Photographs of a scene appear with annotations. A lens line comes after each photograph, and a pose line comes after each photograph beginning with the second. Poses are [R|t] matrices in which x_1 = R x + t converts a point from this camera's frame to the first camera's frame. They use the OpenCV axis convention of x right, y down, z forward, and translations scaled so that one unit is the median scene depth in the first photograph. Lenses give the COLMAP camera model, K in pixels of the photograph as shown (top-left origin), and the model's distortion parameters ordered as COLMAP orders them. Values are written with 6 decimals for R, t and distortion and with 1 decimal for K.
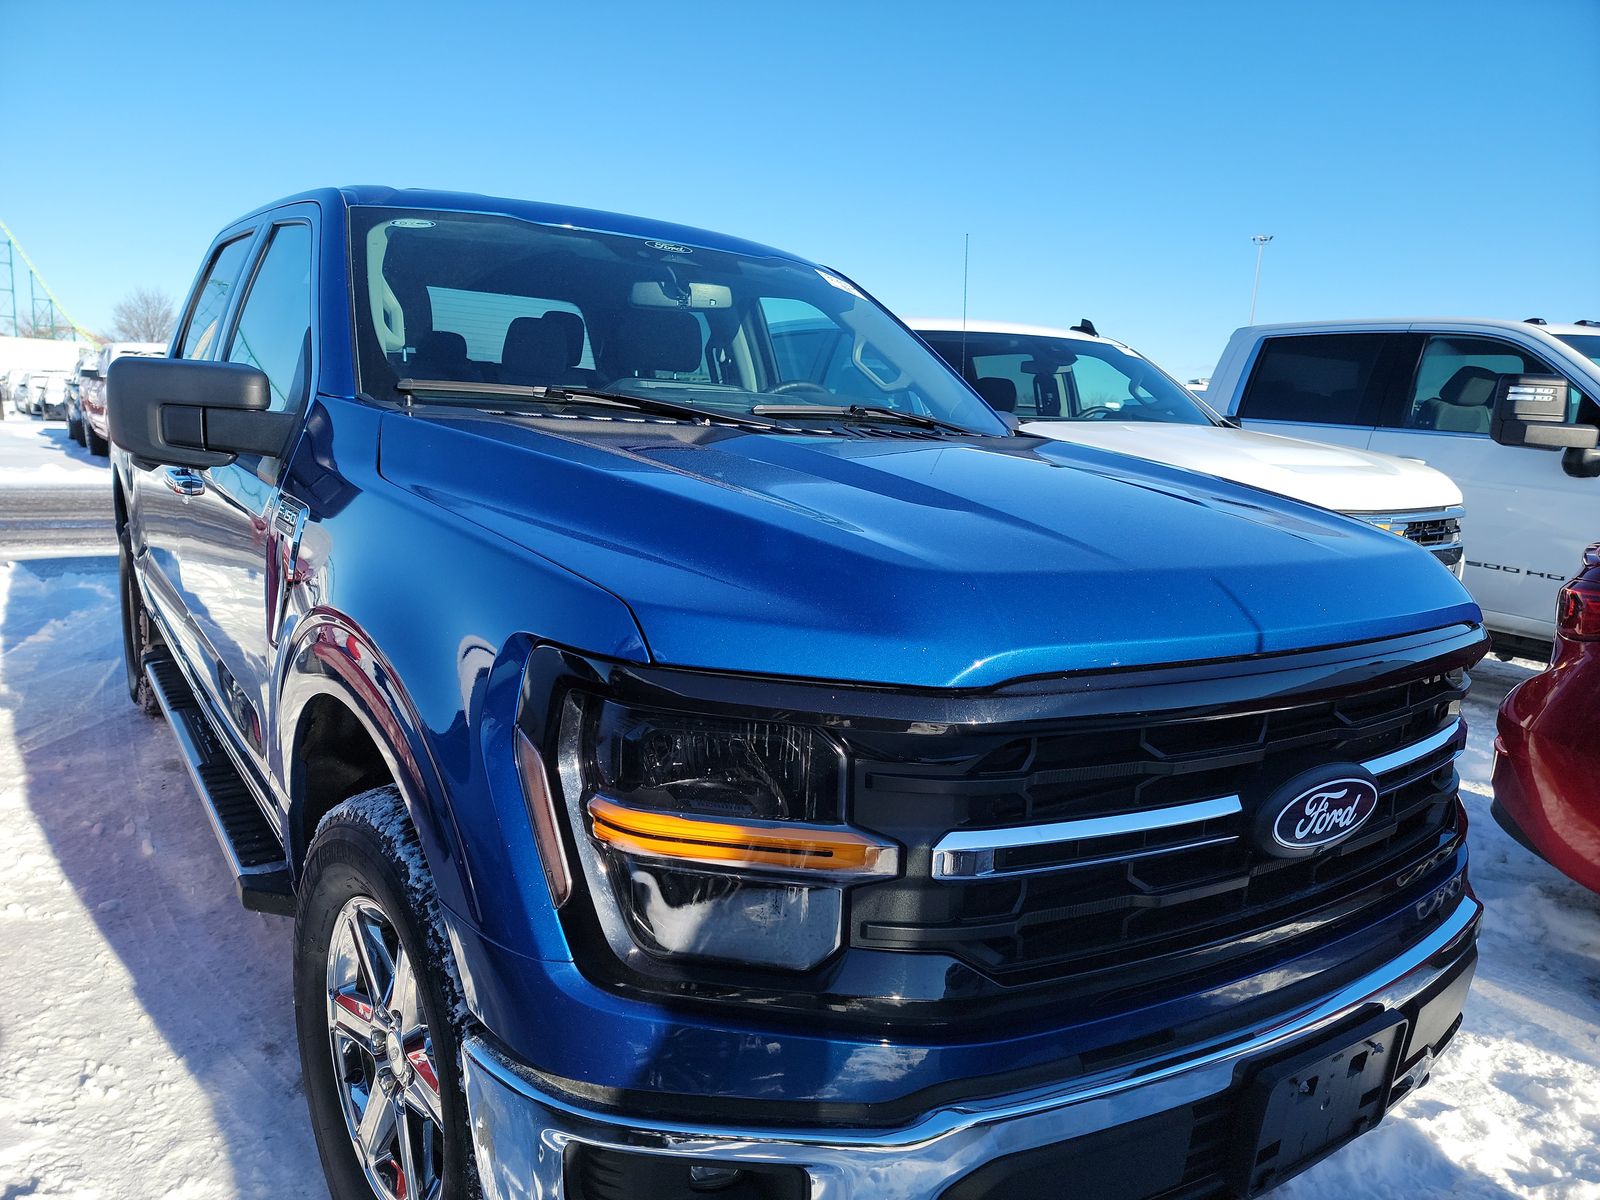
lens RADIAL K [[1140.9, 0, 808.2], [0, 1140.9, 643.8], [0, 0, 1]] dist [0.090613, -0.084758]
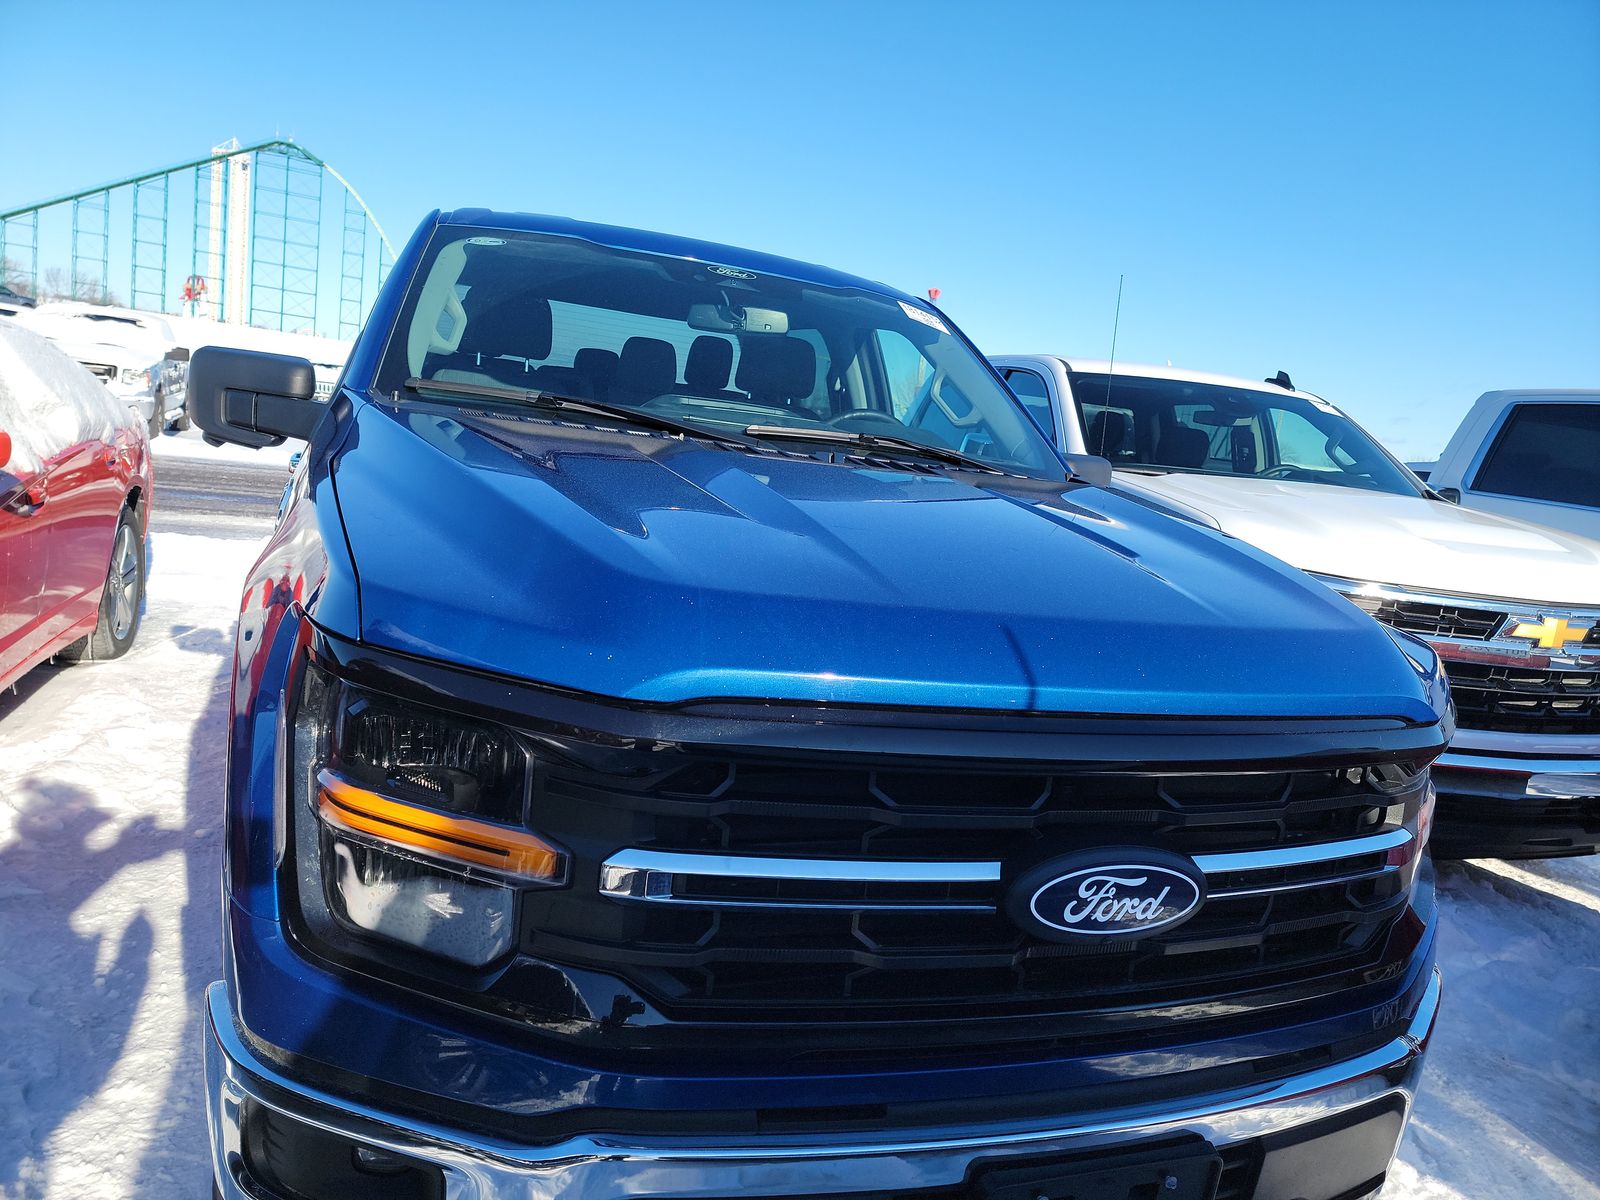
lens RADIAL K [[1143.3, 0, 827.0], [0, 1143.3, 623.7], [0, 0, 1]] dist [0.098841, -0.091611]
pose [[0.966337, 0.105207, -0.234787, 0.300127], [-0.117031, 0.992440, -0.036970, -0.005211], [0.229123, 0.063203, 0.971344, 0.047107]]
